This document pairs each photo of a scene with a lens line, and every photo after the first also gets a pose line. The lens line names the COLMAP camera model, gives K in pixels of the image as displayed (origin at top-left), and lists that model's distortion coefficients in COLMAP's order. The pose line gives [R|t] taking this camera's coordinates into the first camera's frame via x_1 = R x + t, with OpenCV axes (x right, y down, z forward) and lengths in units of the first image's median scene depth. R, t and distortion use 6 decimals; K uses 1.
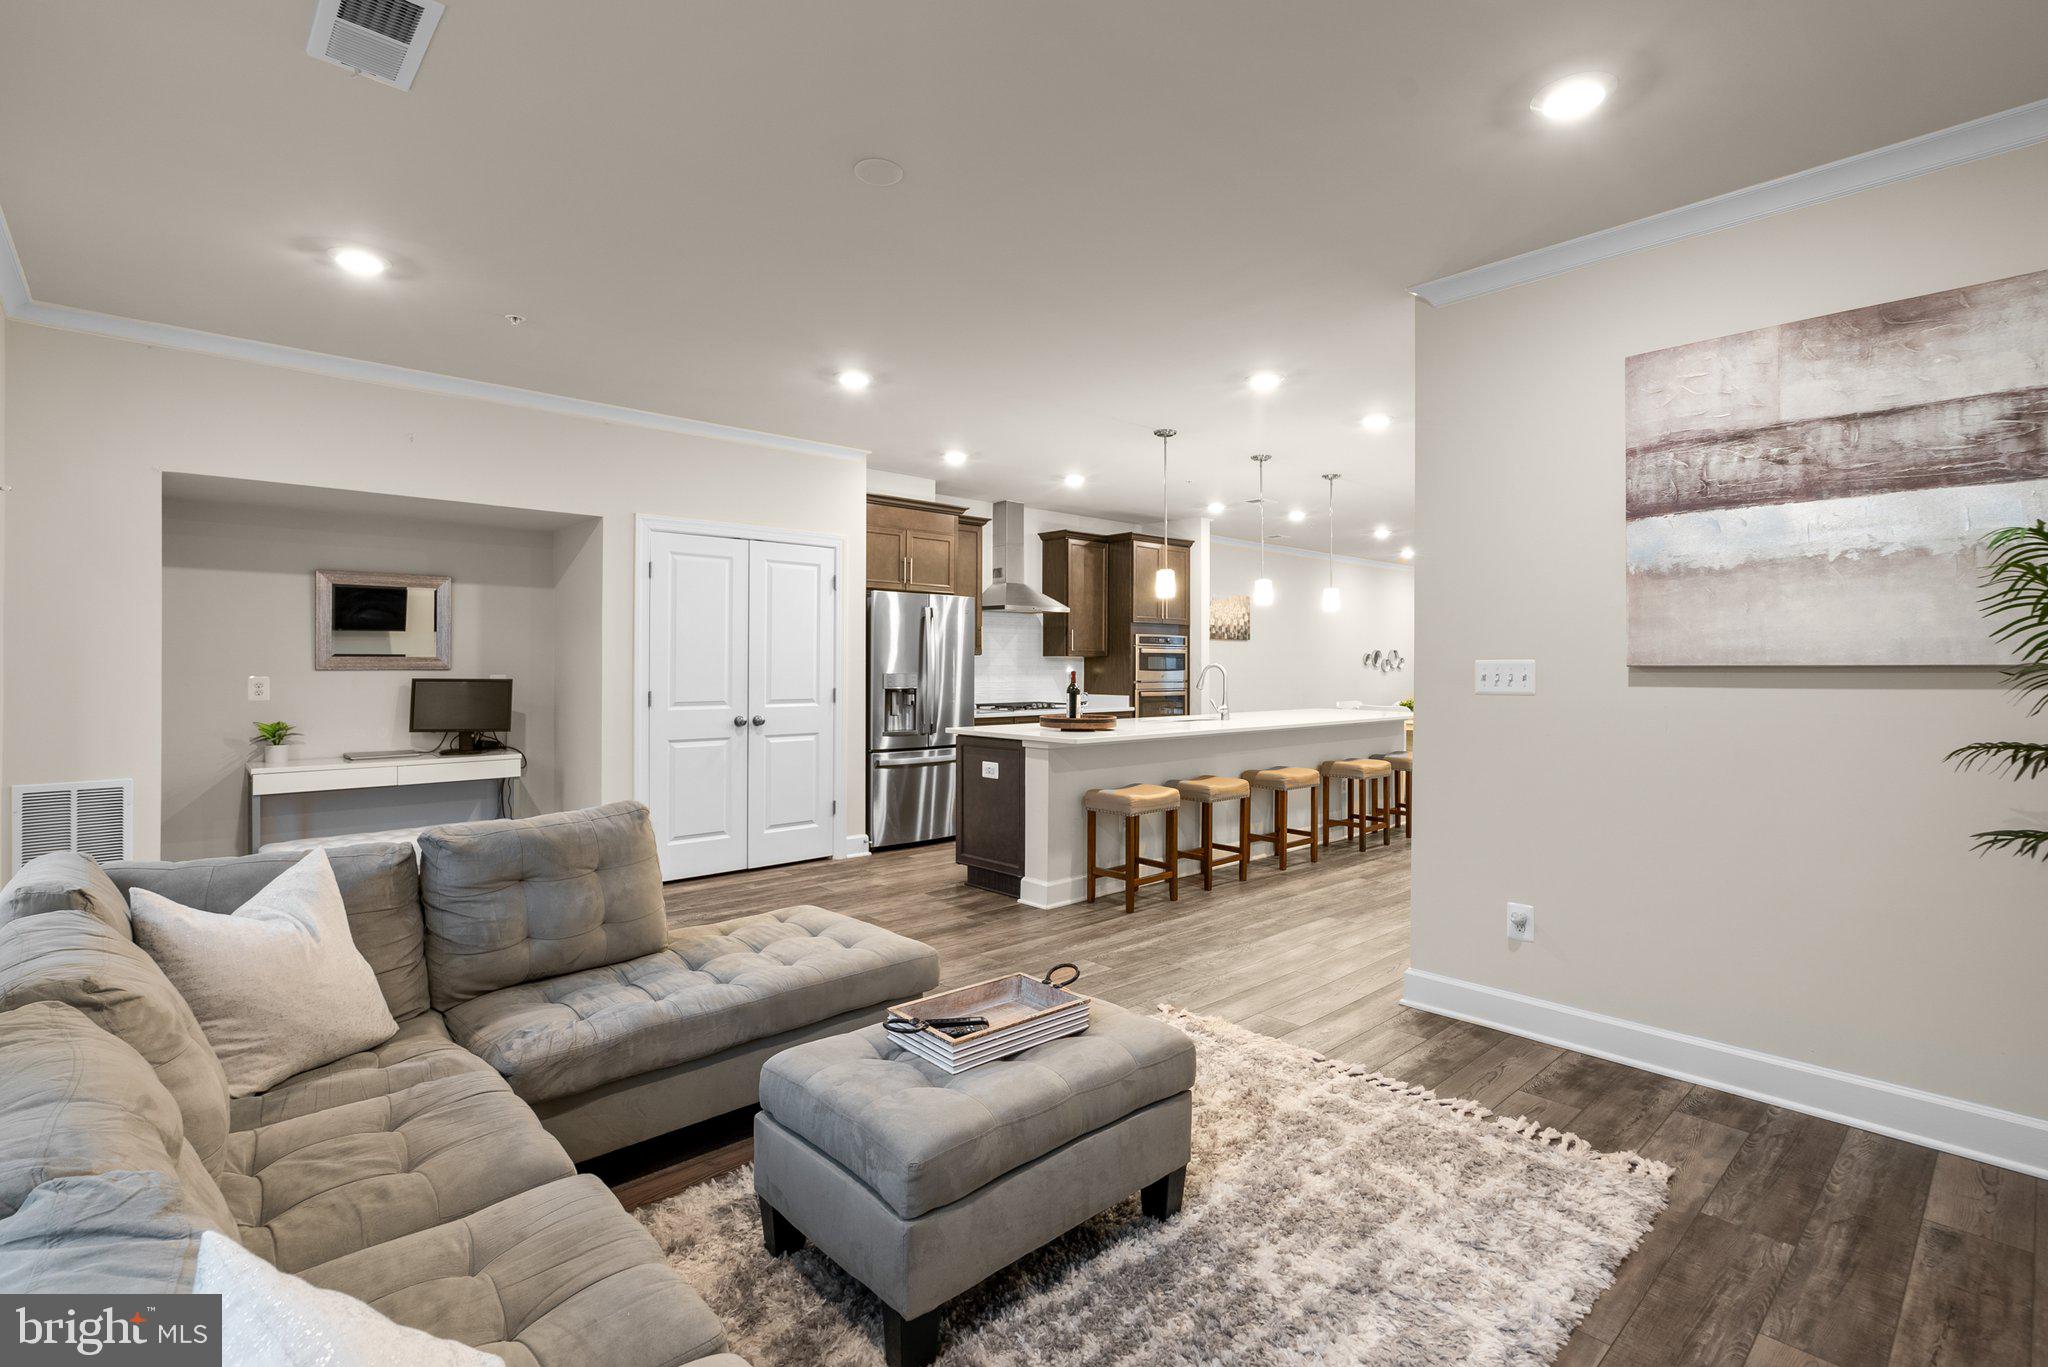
lens RADIAL K [[942.6, 0, 1026.8], [0, 942.6, 660.6], [0, 0, 1]] dist [-0.007592, 0.003088]
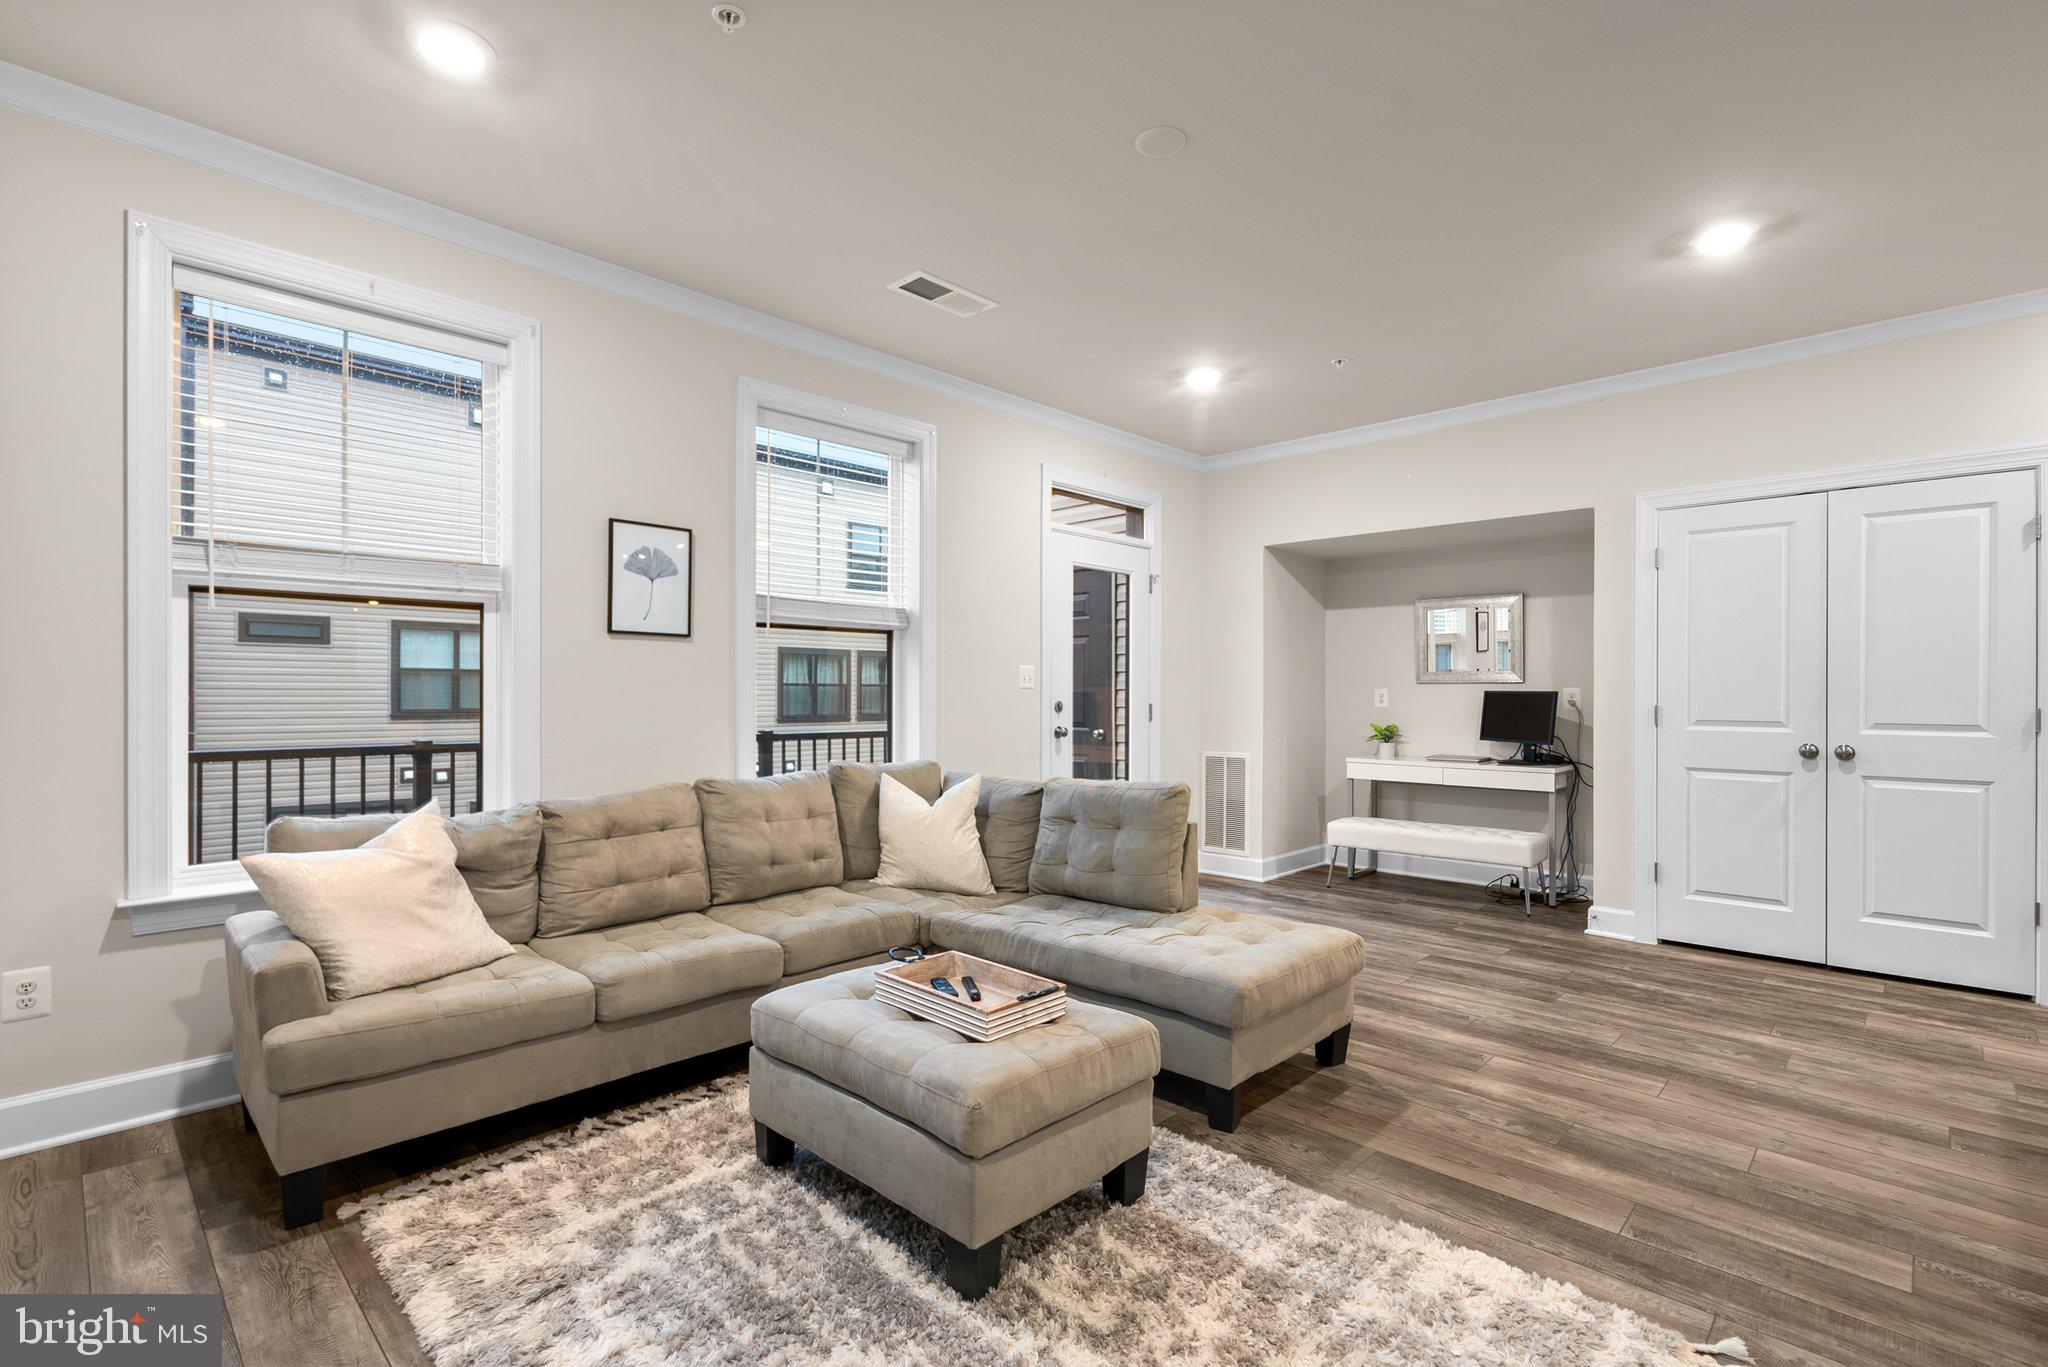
lens RADIAL K [[942.6, 0, 997.7], [0, 942.6, 702.5], [0, 0, 1]] dist [-0.007592, 0.003088]
pose [[0.029060, 0.009112, -0.999536, 0.387473], [0.000262, 0.999958, 0.009124, 0.021906], [0.999578, -0.000527, 0.029056, 0.397508]]
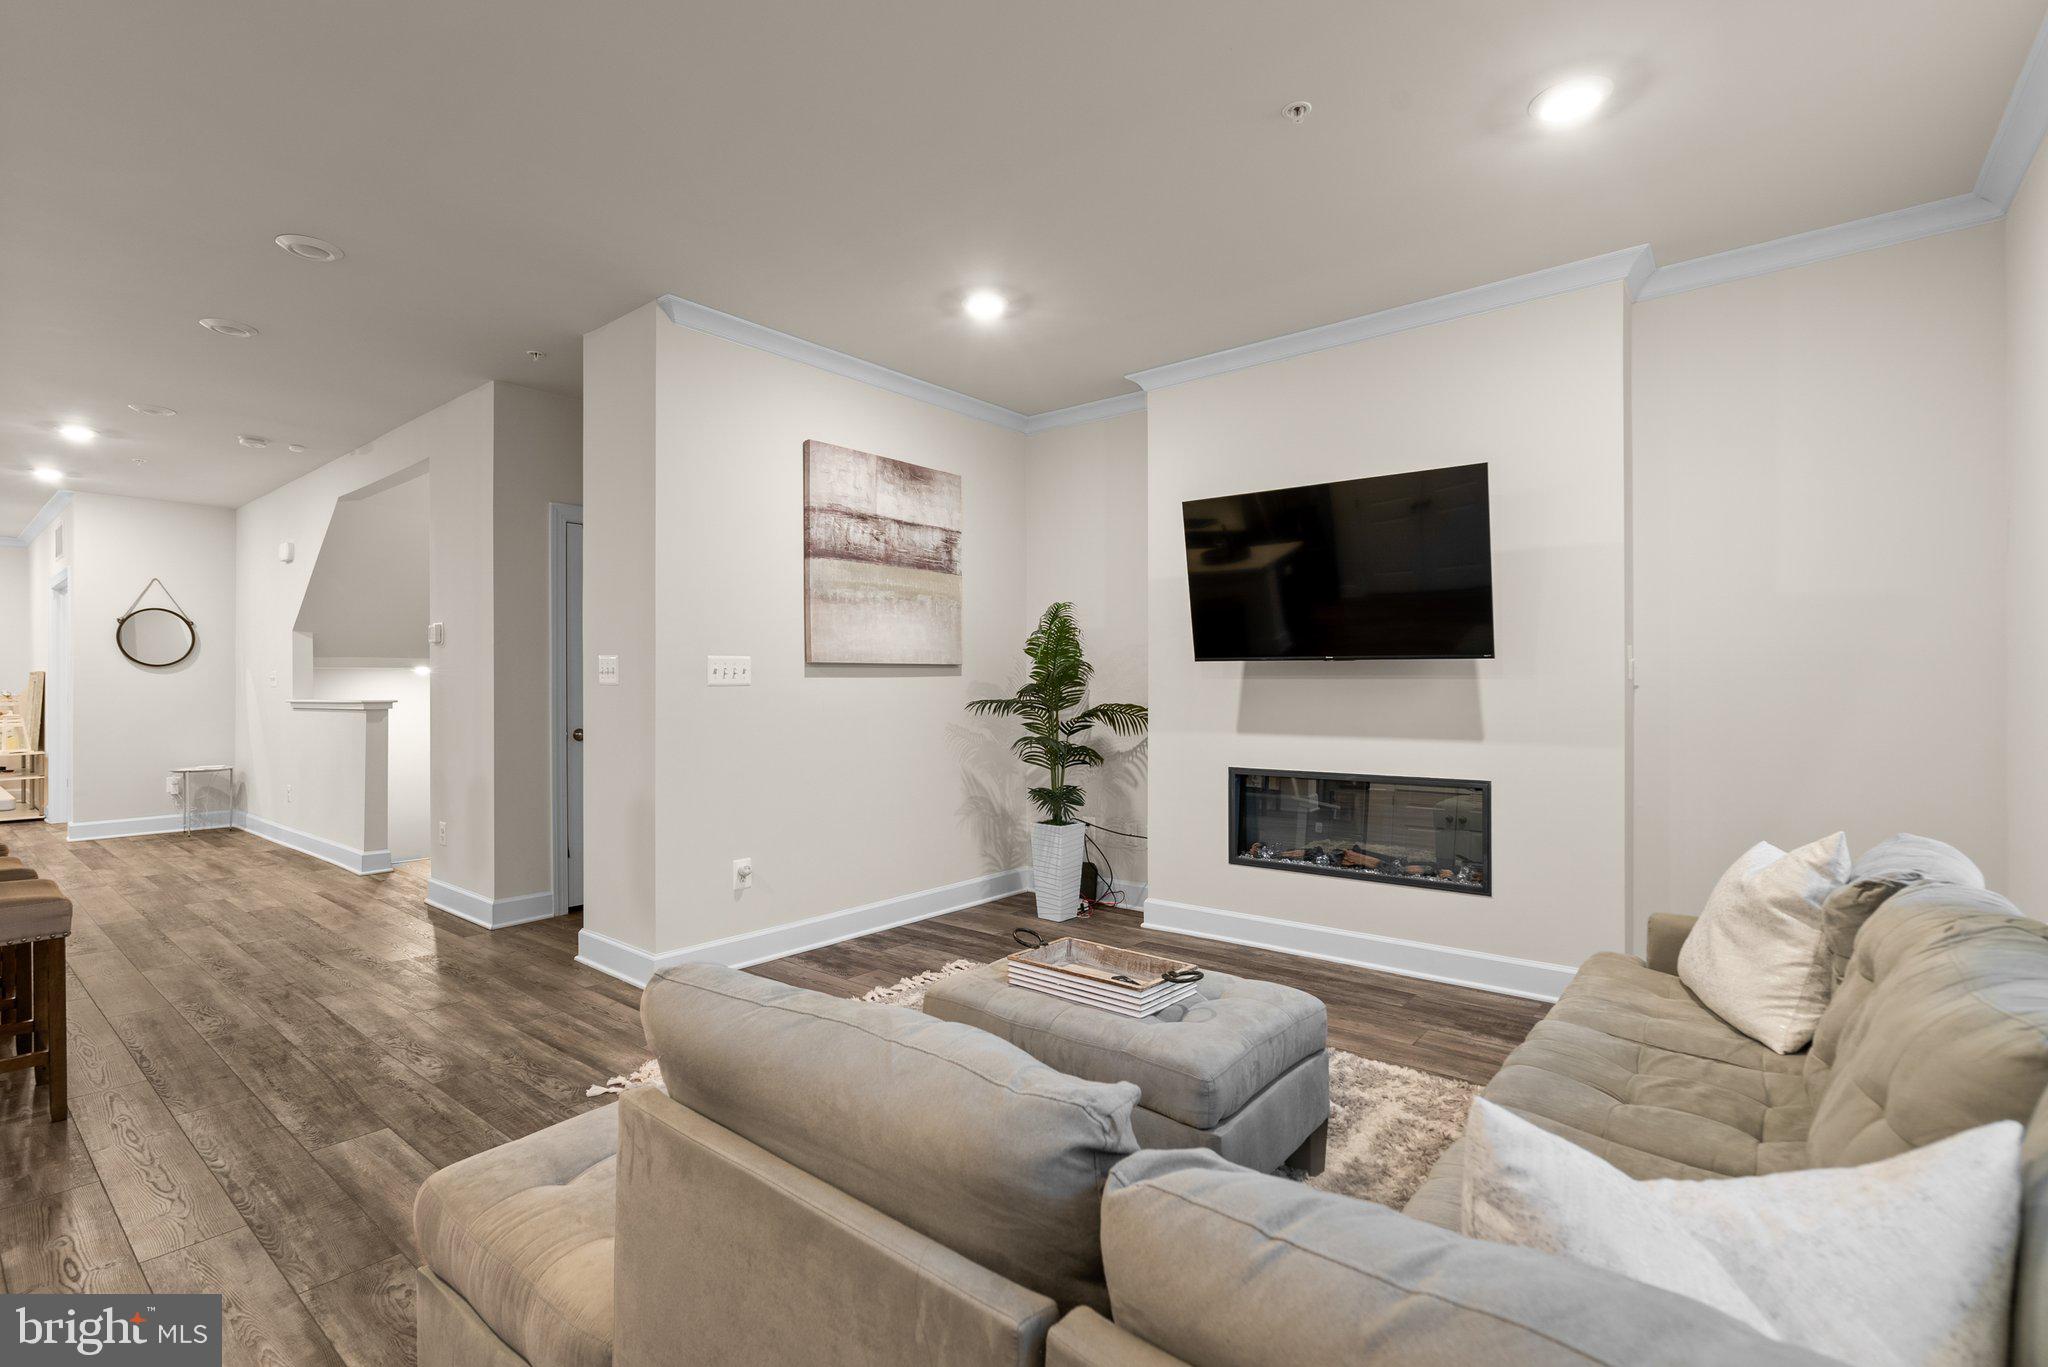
lens RADIAL K [[942.6, 0, 1016.6], [0, 942.6, 686.2], [0, 0, 1]] dist [-0.007592, 0.003088]
pose [[-0.134170, -0.003895, 0.990951, -0.431999], [-0.002726, 0.999990, 0.003561, 0.019455], [-0.990955, -0.002223, -0.134180, 0.490637]]
